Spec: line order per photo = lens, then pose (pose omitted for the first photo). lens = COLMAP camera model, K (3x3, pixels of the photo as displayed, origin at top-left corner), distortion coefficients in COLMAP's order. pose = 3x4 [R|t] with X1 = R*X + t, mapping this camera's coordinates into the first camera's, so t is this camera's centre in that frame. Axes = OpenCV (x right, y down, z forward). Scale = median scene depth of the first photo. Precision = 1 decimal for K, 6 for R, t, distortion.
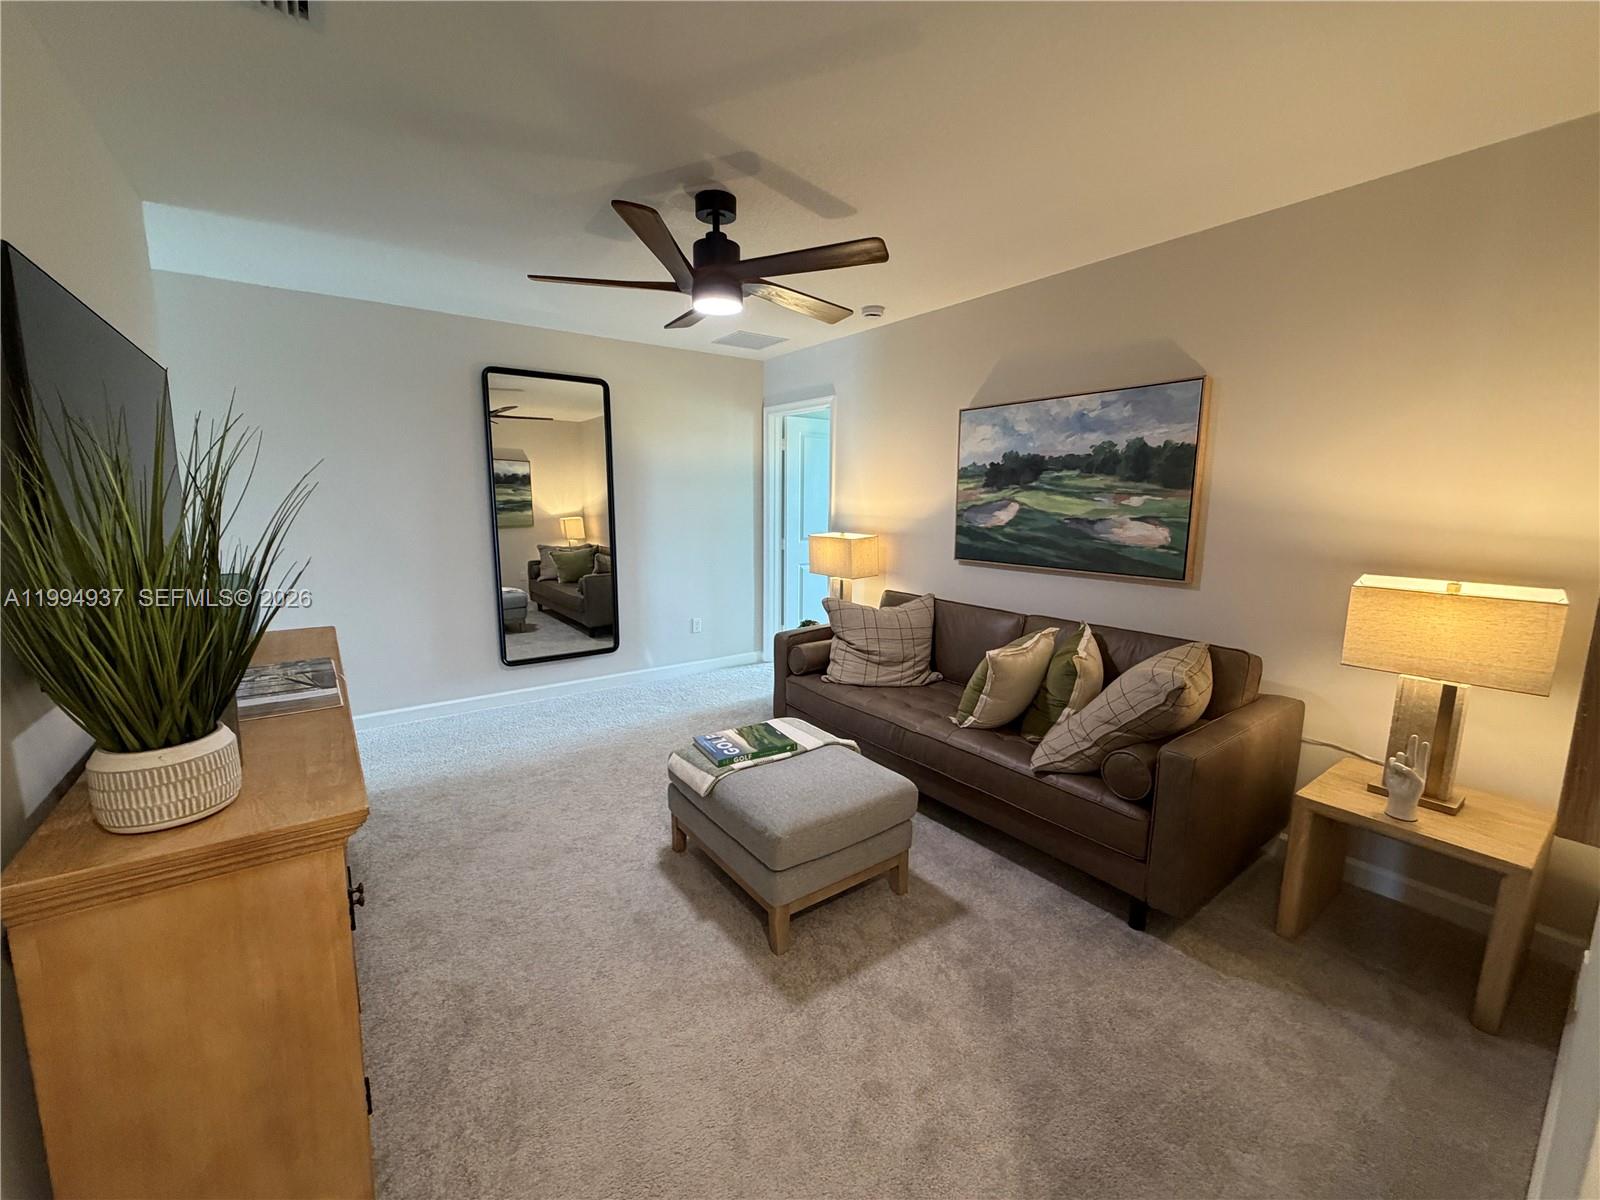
lens RADIAL K [[638.8, 0, 793.1], [0, 638.8, 598.7], [0, 0, 1]] dist [0.000533, 0.000010]
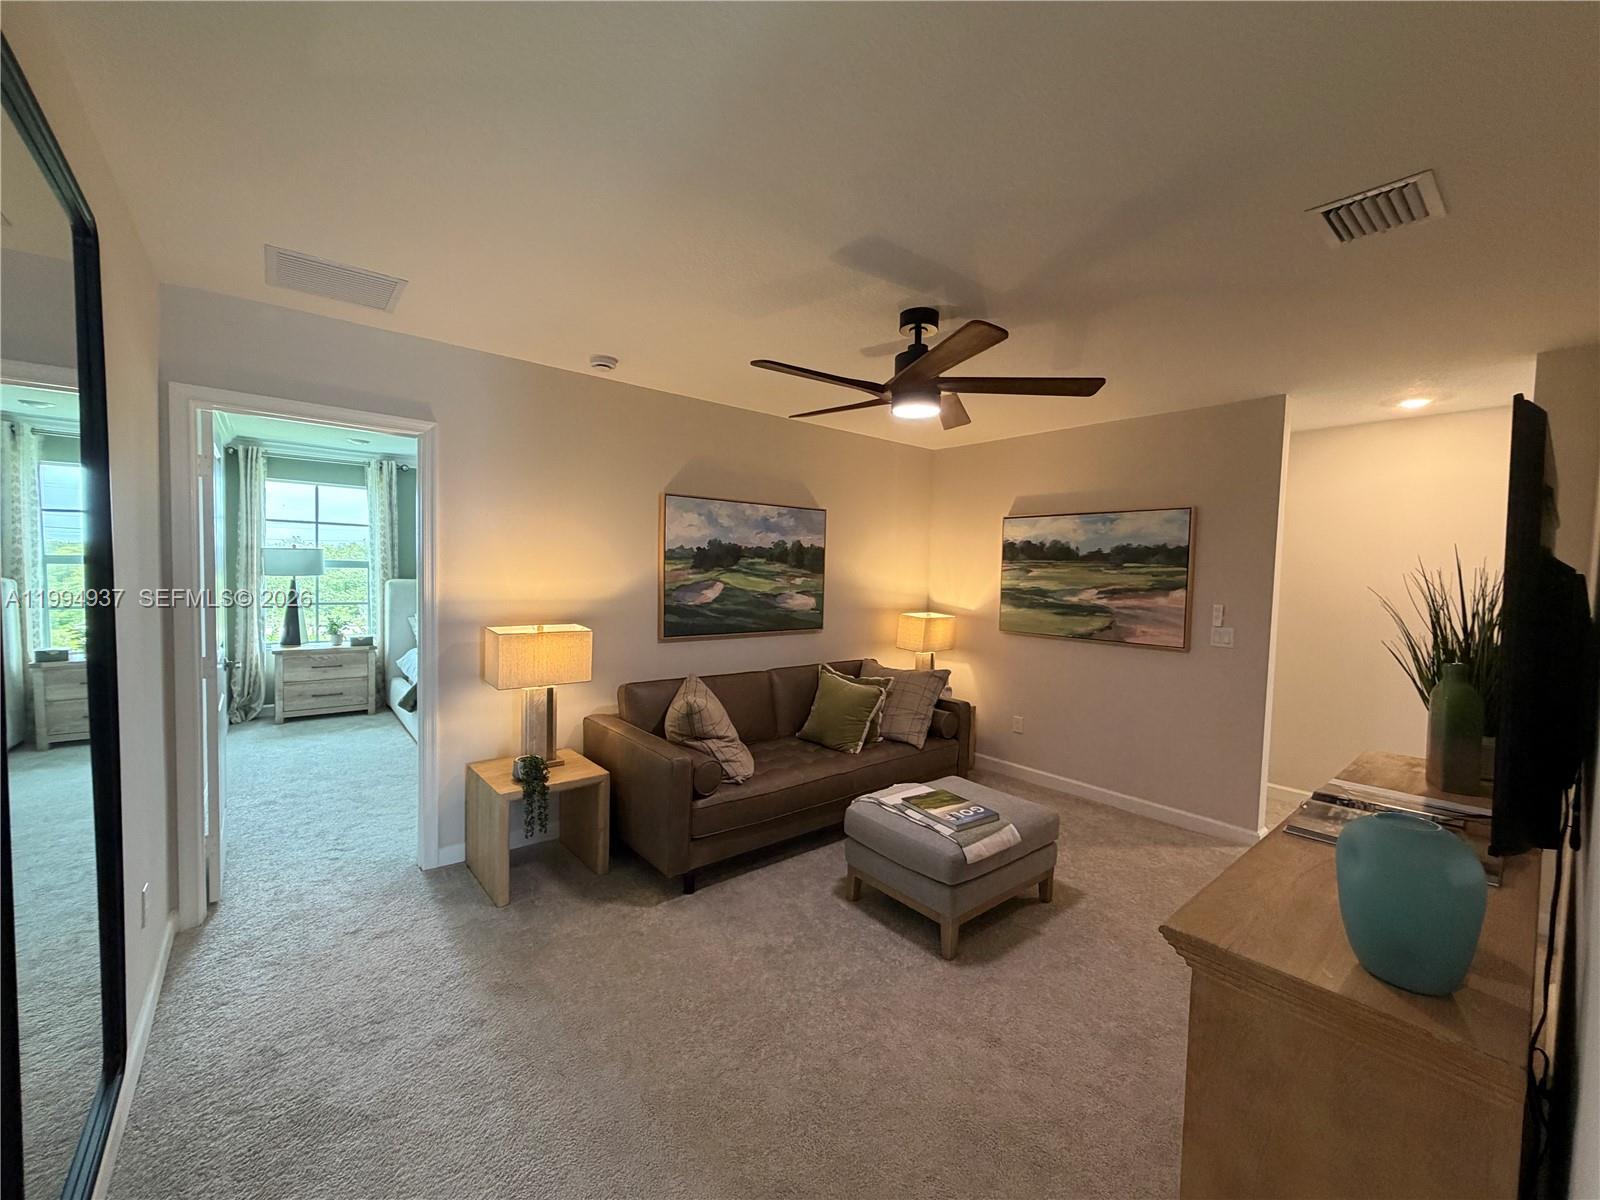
lens RADIAL K [[638.8, 0, 793.1], [0, 638.8, 598.7], [0, 0, 1]] dist [0.000533, 0.000010]
pose [[-0.051996, -0.049808, 0.997404, -0.863967], [0.134508, 0.989305, 0.056415, -0.174707], [-0.989547, 0.137092, -0.044740, 0.954358]]
